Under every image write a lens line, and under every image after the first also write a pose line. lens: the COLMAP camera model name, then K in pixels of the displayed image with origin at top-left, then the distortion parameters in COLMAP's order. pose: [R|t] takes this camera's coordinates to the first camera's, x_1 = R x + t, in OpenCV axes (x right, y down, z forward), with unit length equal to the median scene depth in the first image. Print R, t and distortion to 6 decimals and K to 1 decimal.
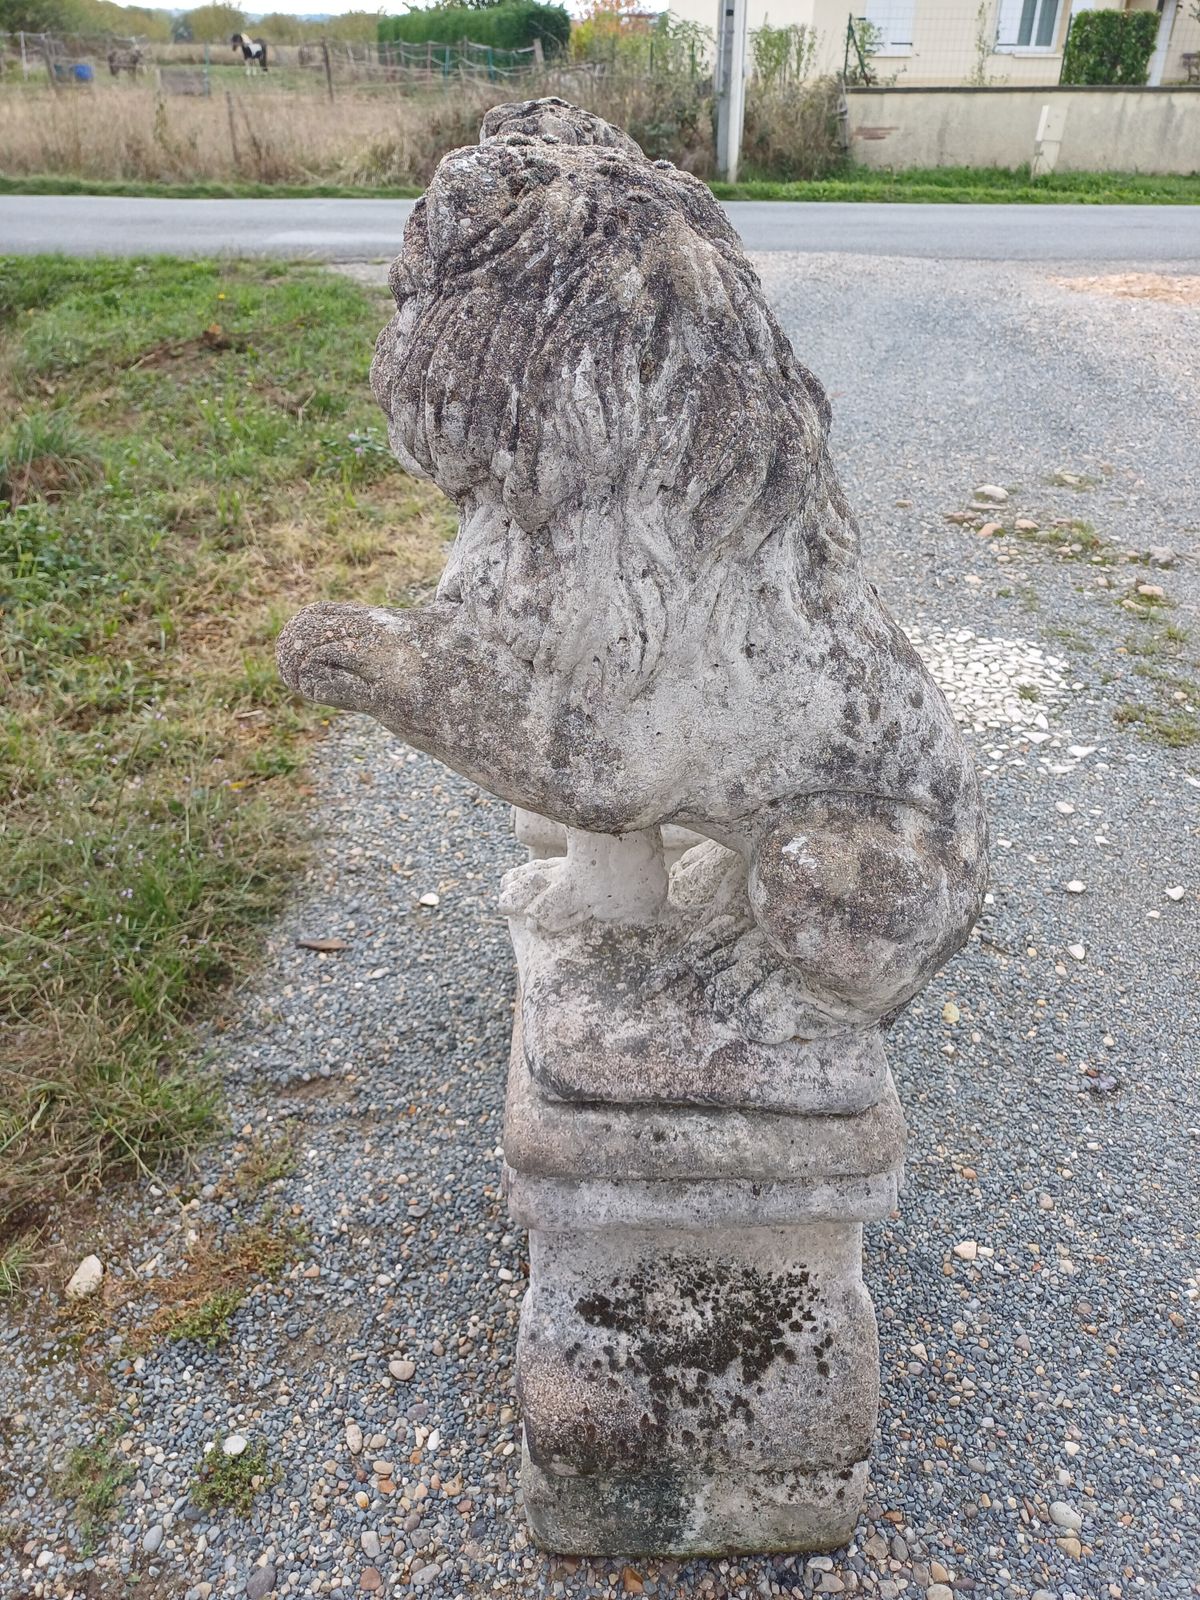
lens RADIAL K [[1196.6, 0, 596.6], [0, 1196.6, 776.6], [0, 0, 1]] dist [0.062583, -0.047066]
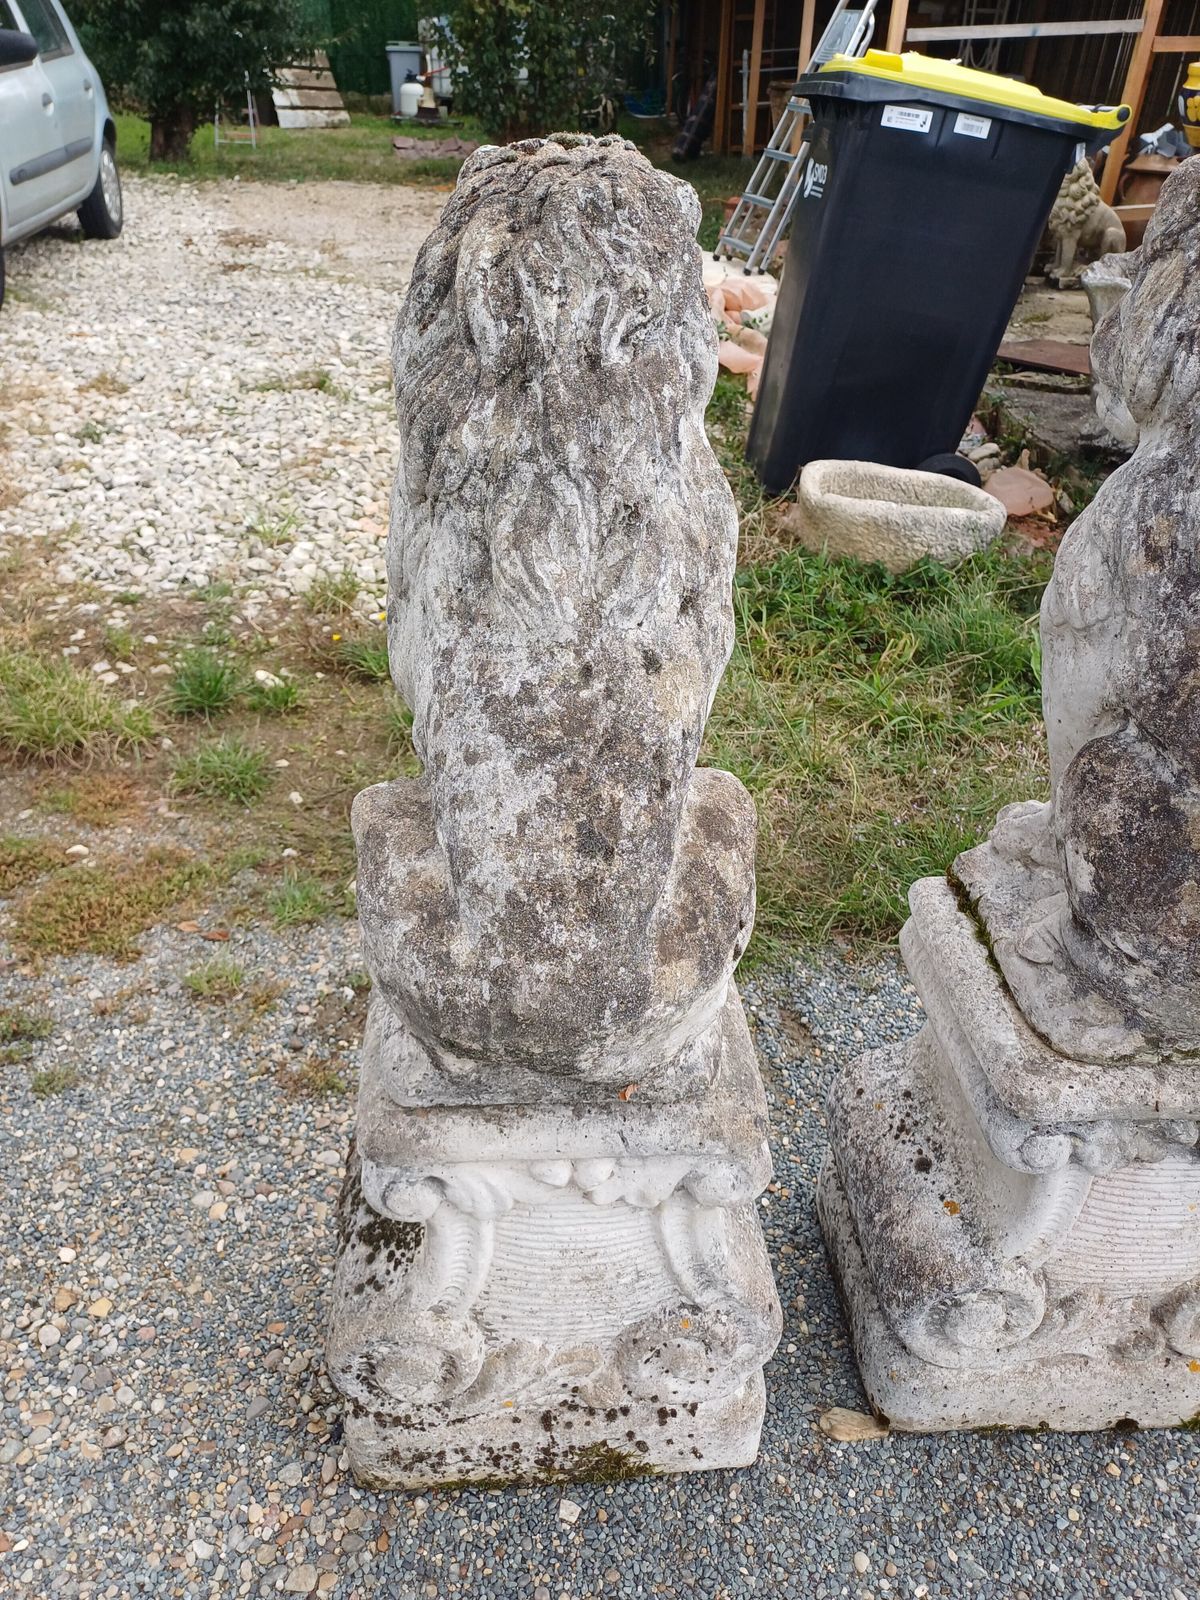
lens RADIAL K [[1188.5, 0, 590.6], [0, 1188.5, 800.6], [0, 0, 1]] dist [0.062437, -0.045710]
pose [[0.060115, 0.528062, -0.847075, 0.674930], [-0.527389, 0.737298, 0.422200, -0.300878], [0.847495, 0.421357, 0.322817, 0.499895]]
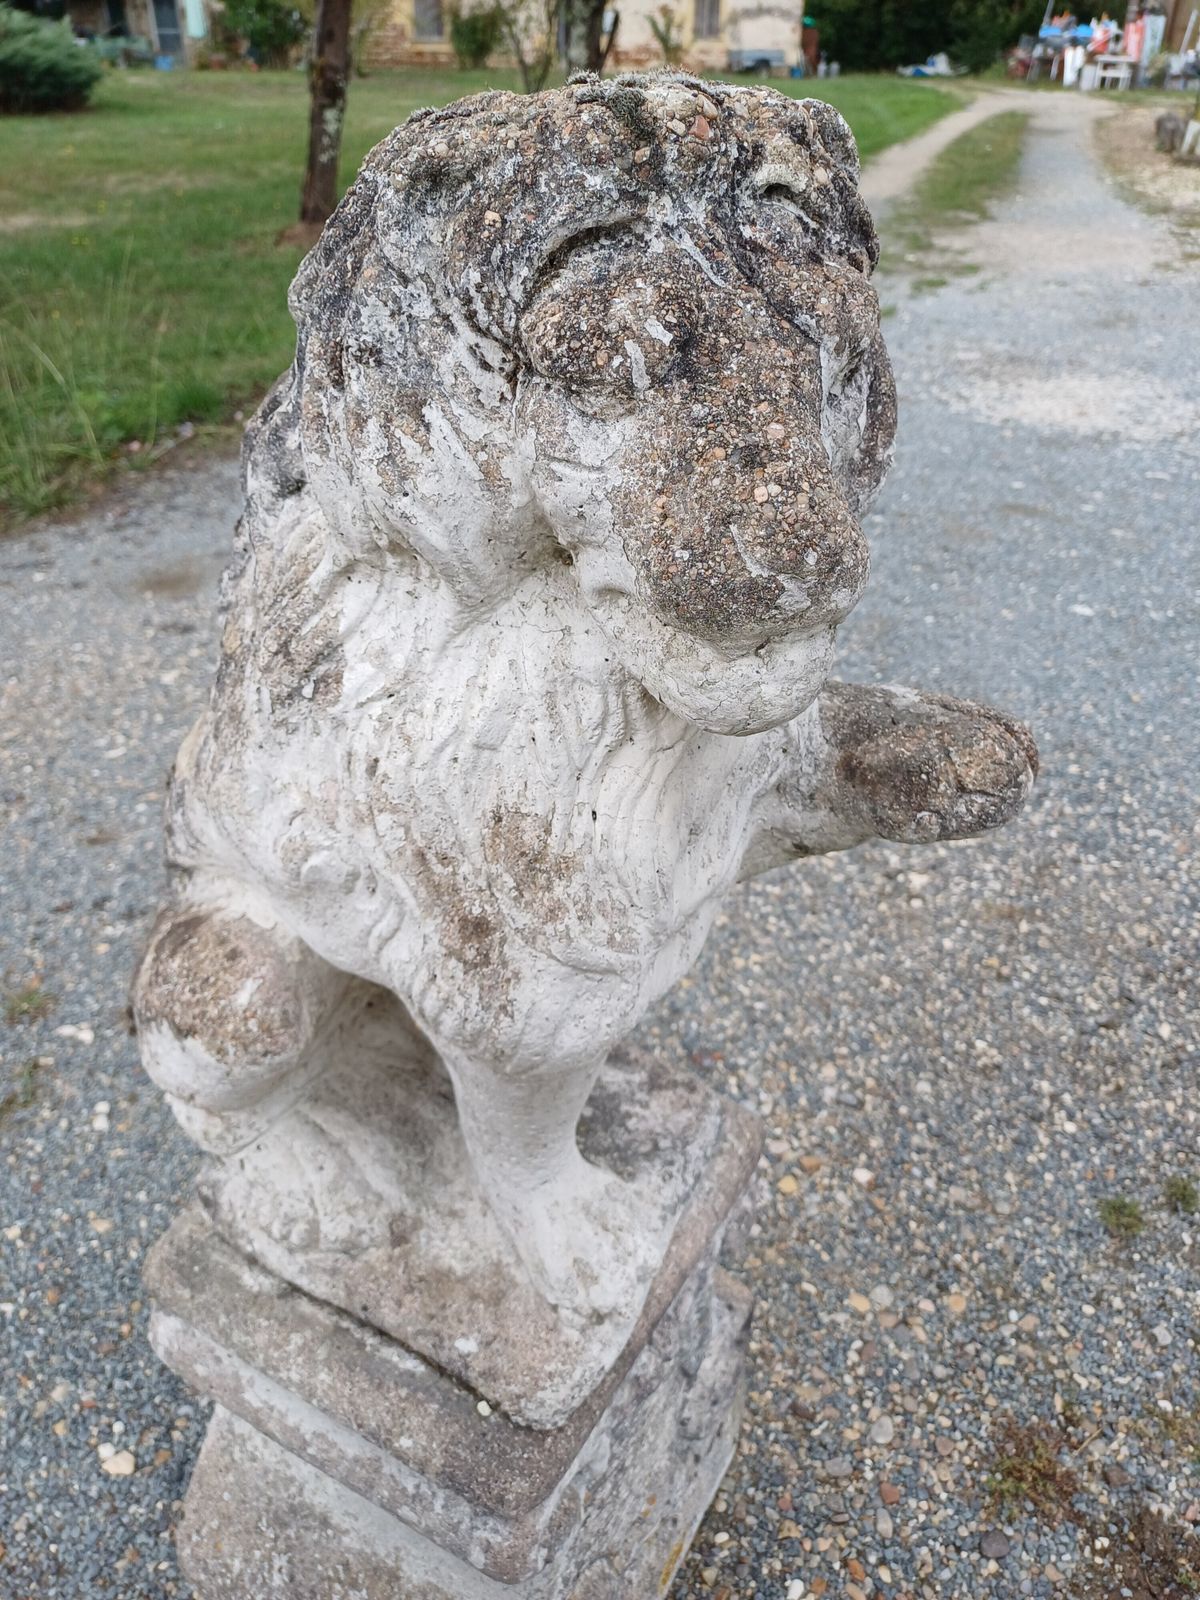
lens RADIAL K [[1204.0, 0, 624.6], [0, 1204.0, 784.5], [0, 0, 1]] dist [0.043187, -0.039170]
pose [[-0.862284, -0.283192, 0.419843, -0.213080], [0.243603, 0.494876, 0.834120, -0.463464], [-0.443986, 0.821523, -0.357737, 0.817153]]
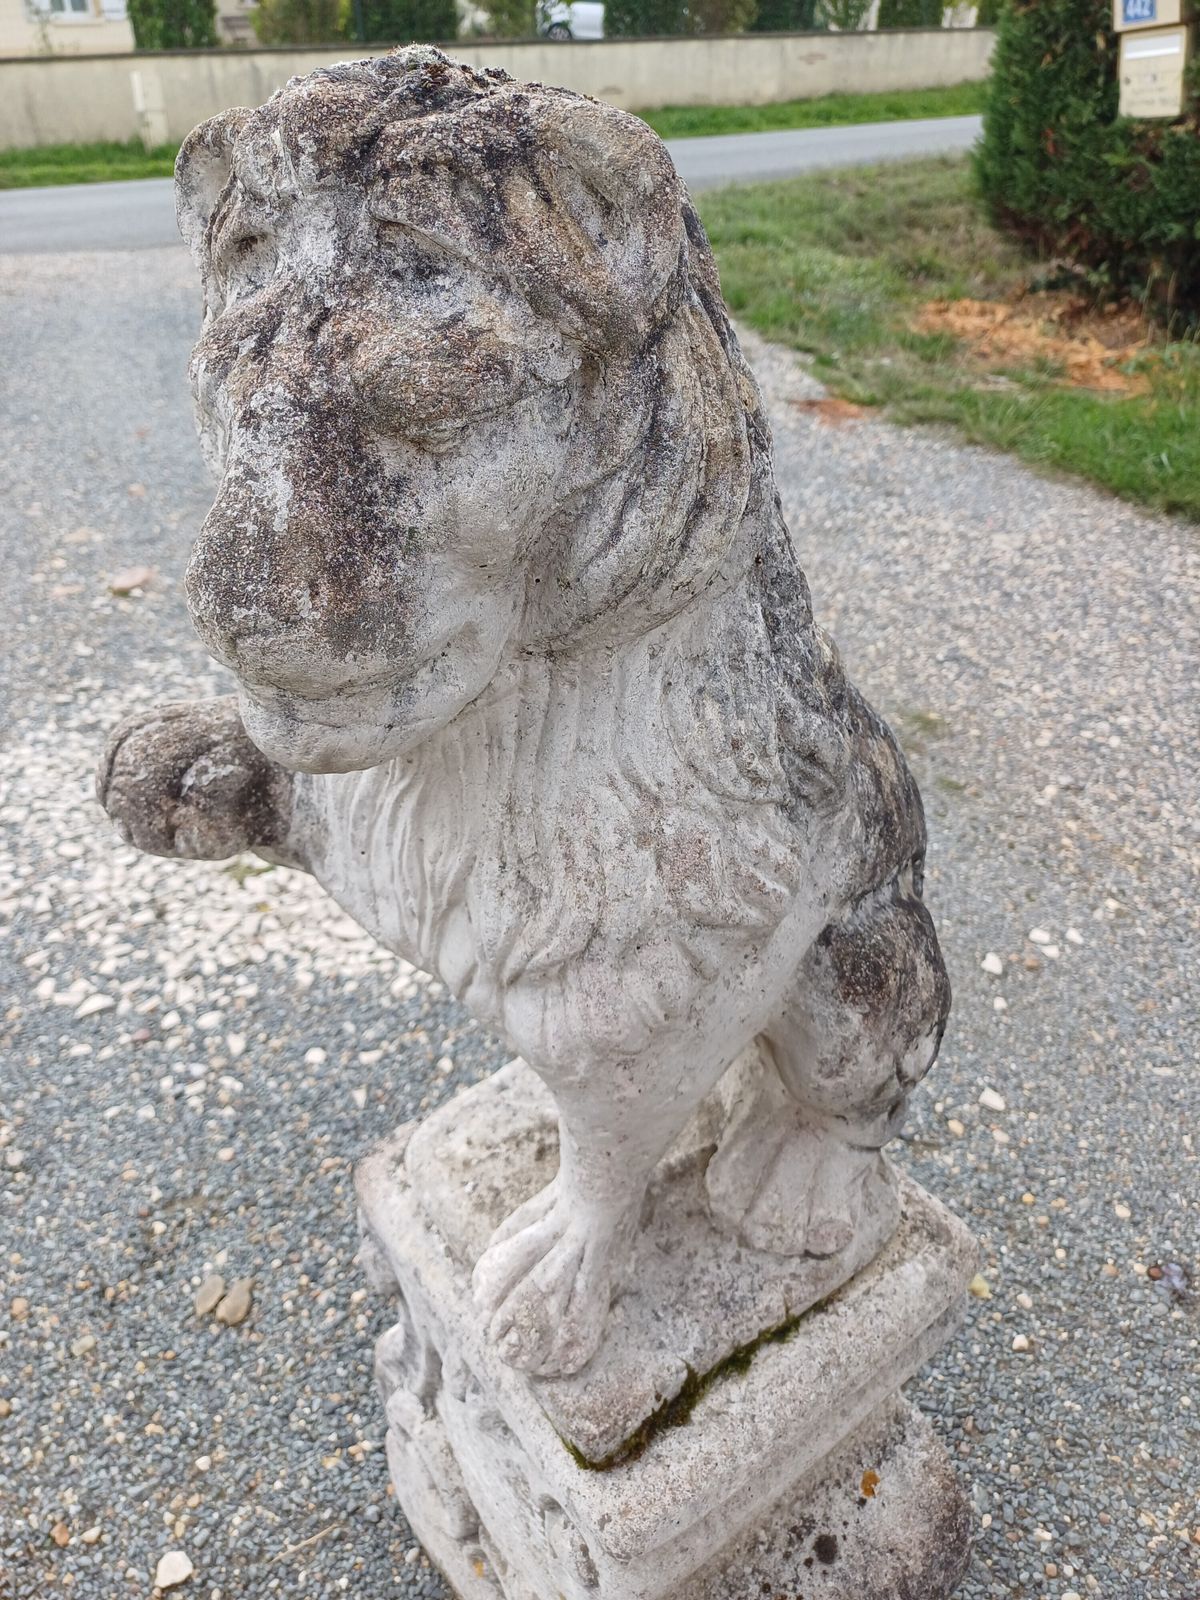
lens RADIAL K [[1203.1, 0, 588.6], [0, 1203.1, 780.5], [0, 0, 1]] dist [0.056164, -0.055210]
pose [[0.786624, -0.343575, 0.513009, -0.227811], [0.332190, 0.935876, 0.117415, -0.343475], [-0.520454, 0.078054, 0.850315, 0.610544]]
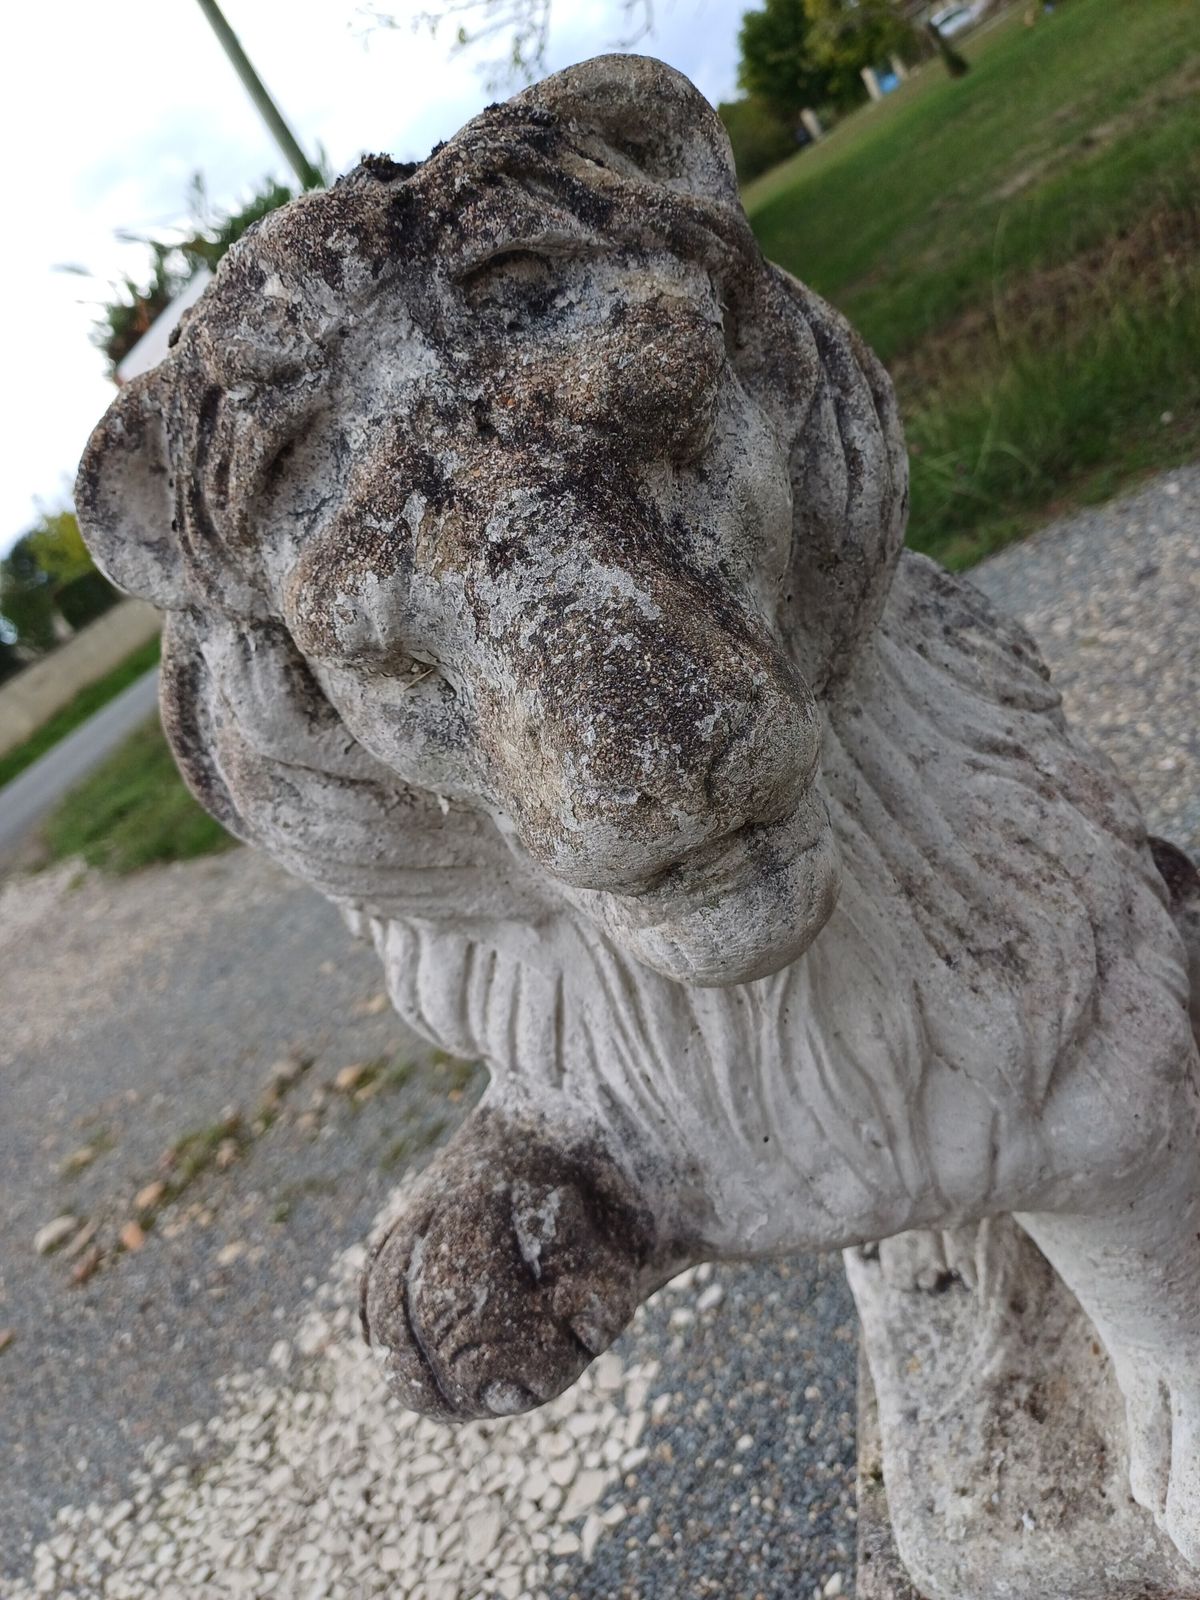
lens RADIAL K [[1206.0, 0, 602.1], [0, 1206.0, 787.2], [0, 0, 1]] dist [0.101201, -0.133103]
pose [[0.173489, -0.490656, 0.853908, -0.310542], [0.877559, 0.470544, 0.092081, -0.404330], [-0.446981, 0.733379, 0.512213, 0.812670]]
